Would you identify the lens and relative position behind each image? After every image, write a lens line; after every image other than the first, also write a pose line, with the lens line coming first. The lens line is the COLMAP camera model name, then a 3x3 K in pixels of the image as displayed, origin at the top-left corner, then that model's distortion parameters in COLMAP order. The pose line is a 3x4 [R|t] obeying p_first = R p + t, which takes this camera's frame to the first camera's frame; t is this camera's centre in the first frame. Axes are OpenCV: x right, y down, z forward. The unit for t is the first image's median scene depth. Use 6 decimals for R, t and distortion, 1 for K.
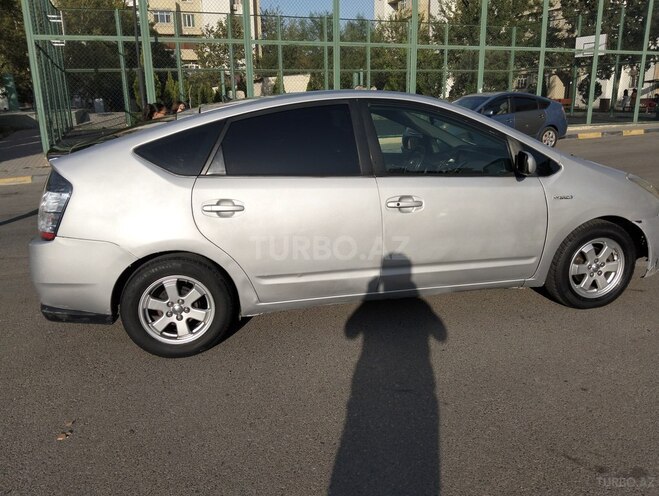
lens RADIAL K [[516.3, 0, 329.5], [0, 516.3, 248.0], [0, 0, 1]] dist [0.069265, -0.139054]
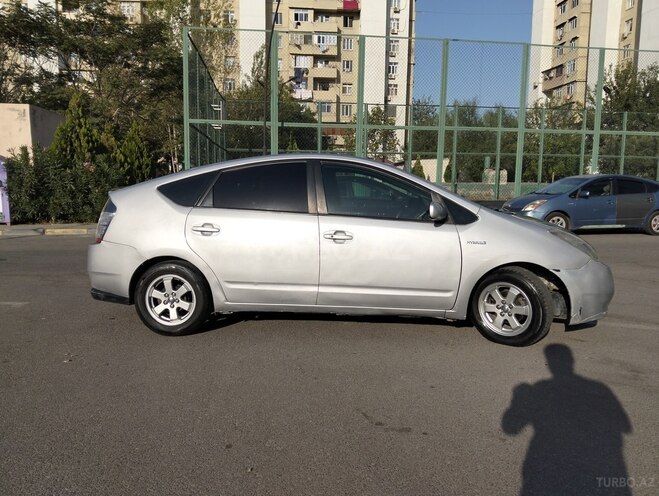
lens RADIAL K [[516.3, 0, 329.5], [0, 516.3, 248.0], [0, 0, 1]] dist [0.069265, -0.139054]
pose [[0.956060, 0.067730, -0.285240, 0.504793], [-0.110142, 0.984654, -0.135367, 0.122662], [0.271695, 0.160836, 0.948849, -0.238366]]
